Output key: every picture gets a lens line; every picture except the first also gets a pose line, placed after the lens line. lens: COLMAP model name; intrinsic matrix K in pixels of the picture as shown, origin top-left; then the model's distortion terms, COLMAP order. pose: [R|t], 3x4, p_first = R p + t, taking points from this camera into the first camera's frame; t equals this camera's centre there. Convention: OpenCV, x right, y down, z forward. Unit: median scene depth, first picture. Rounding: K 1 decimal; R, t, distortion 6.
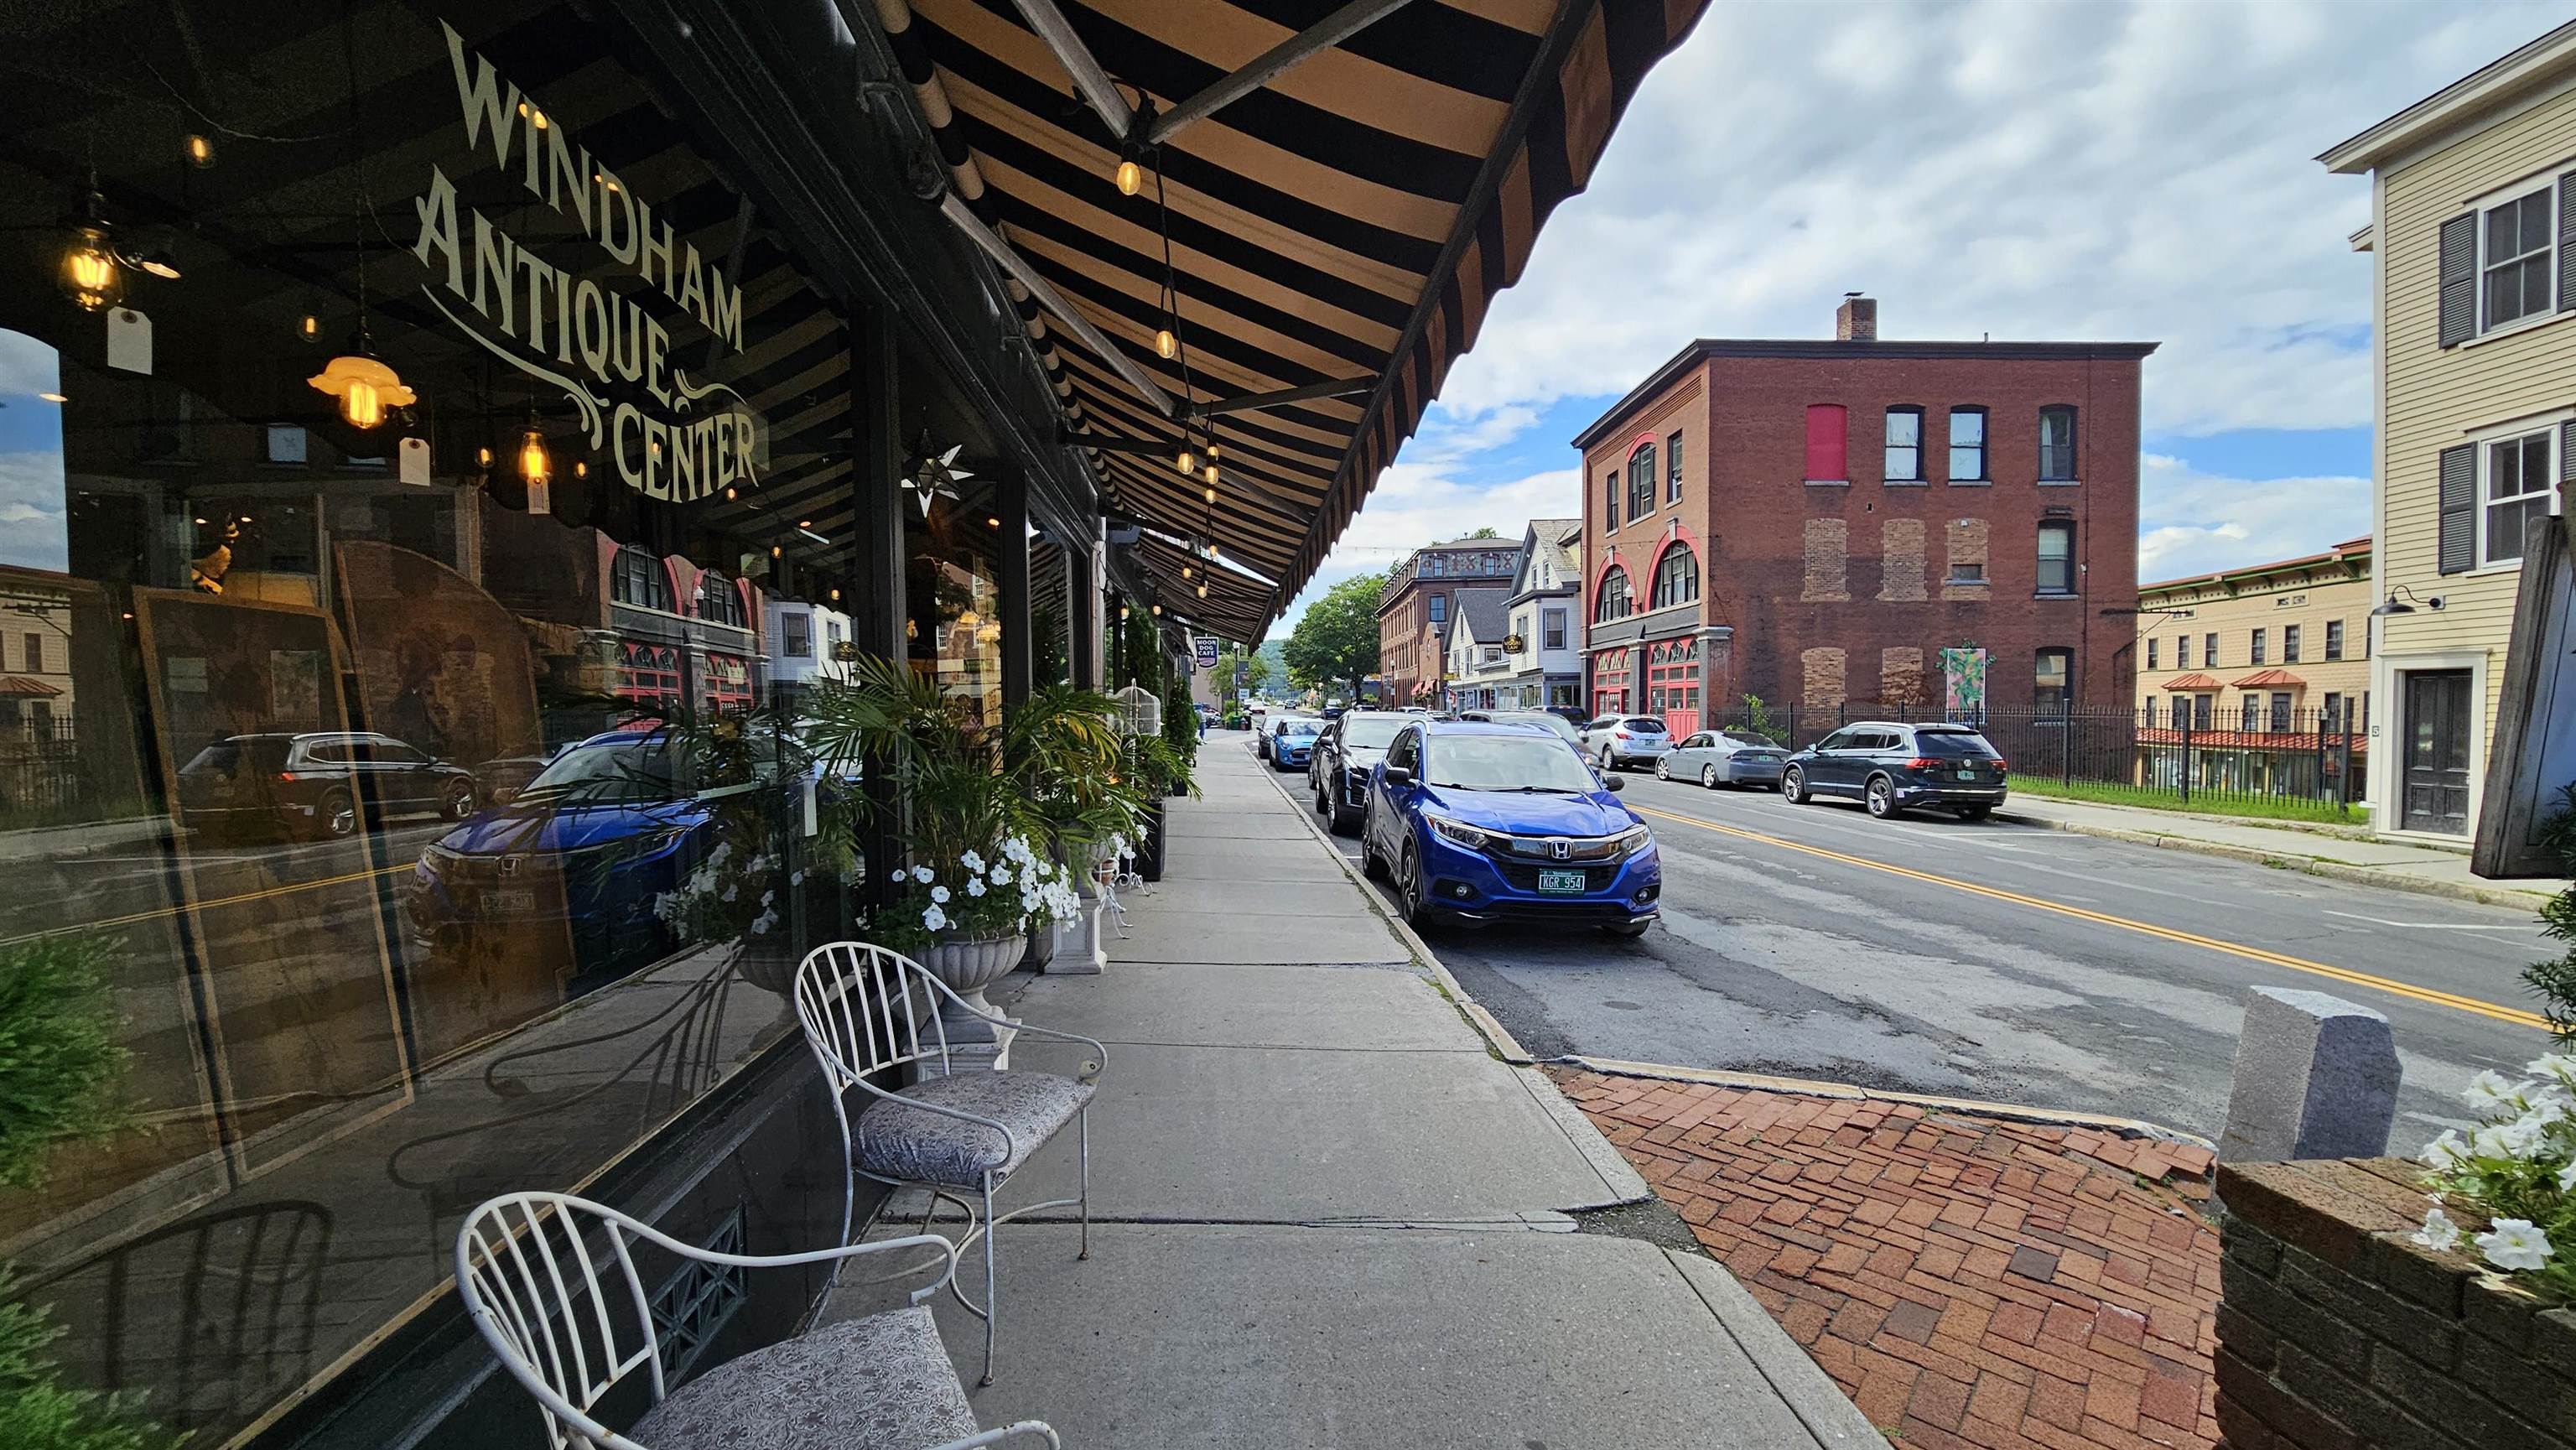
lens RADIAL K [[1039.8, 0, 1291.7], [0, 1039.8, 740.9], [0, 0, 1]] dist [-0.000829, -0.000055]
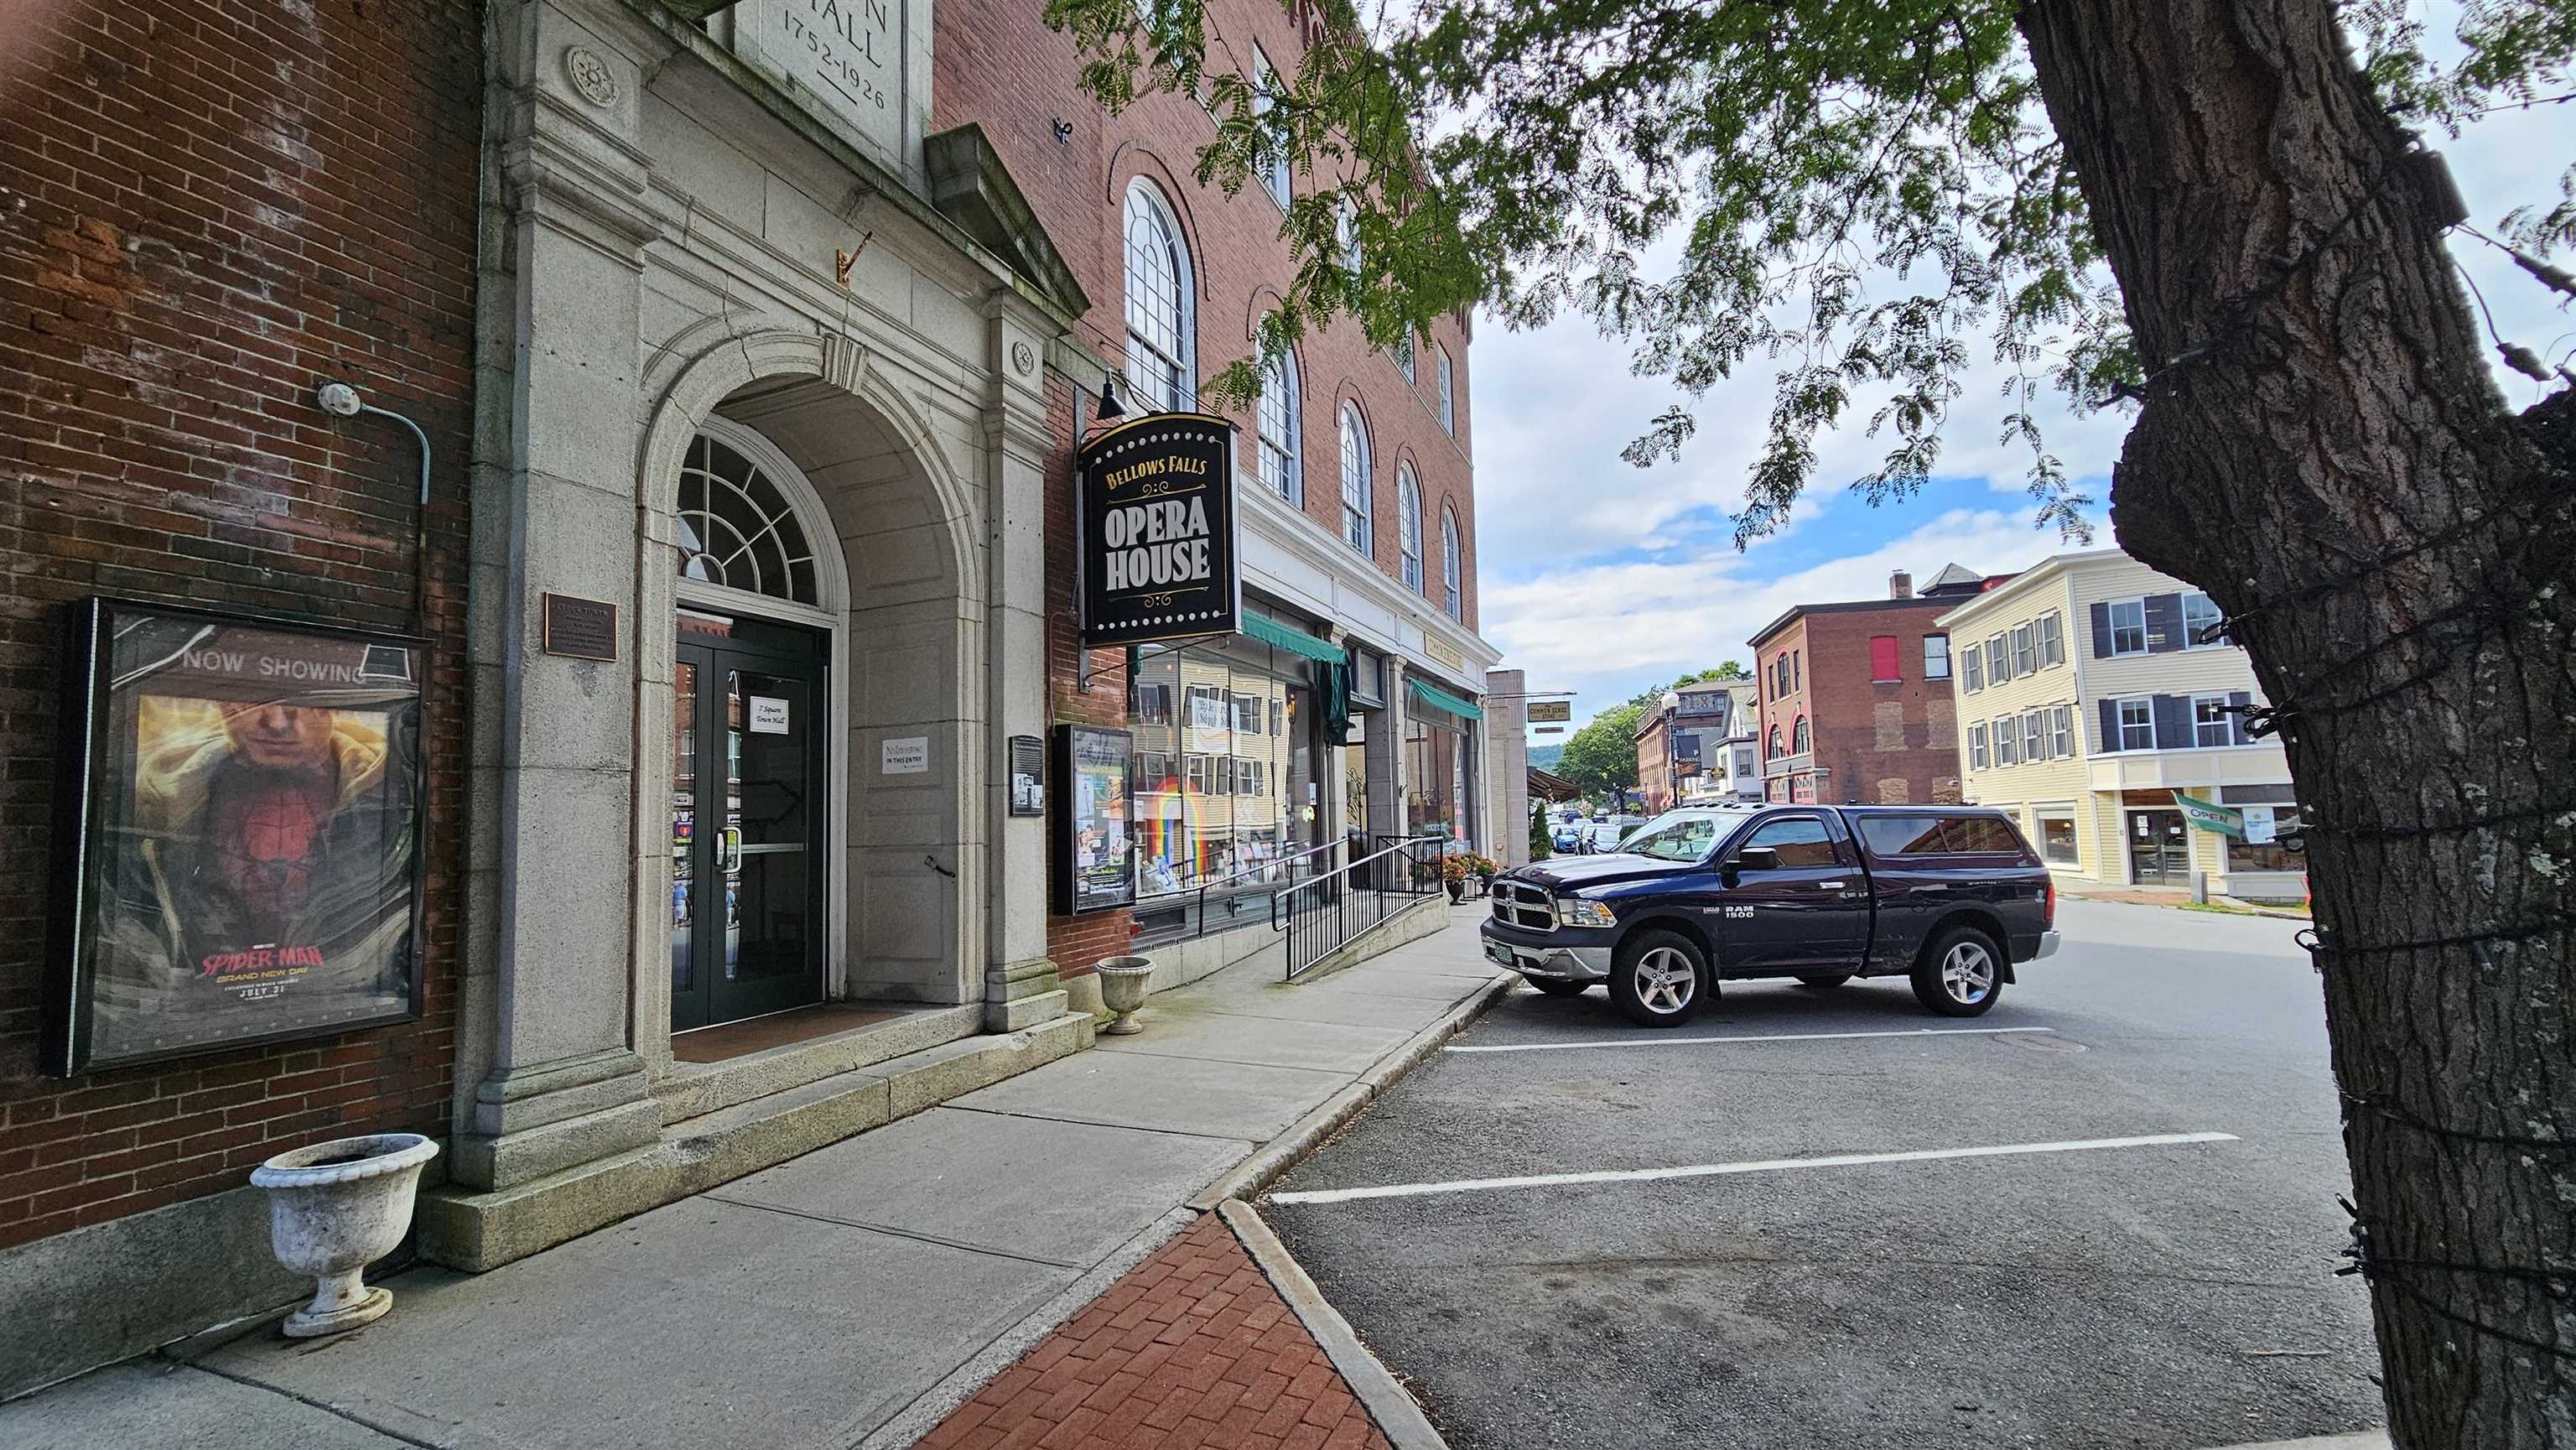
lens RADIAL K [[1039.8, 0, 1291.7], [0, 1039.8, 740.9], [0, 0, 1]] dist [-0.000829, -0.000055]
pose [[0.967072, -0.036823, -0.251824, 0.000685], [0.010260, 0.994314, -0.105992, 0.012821], [0.254295, 0.099918, 0.961951, -0.634597]]
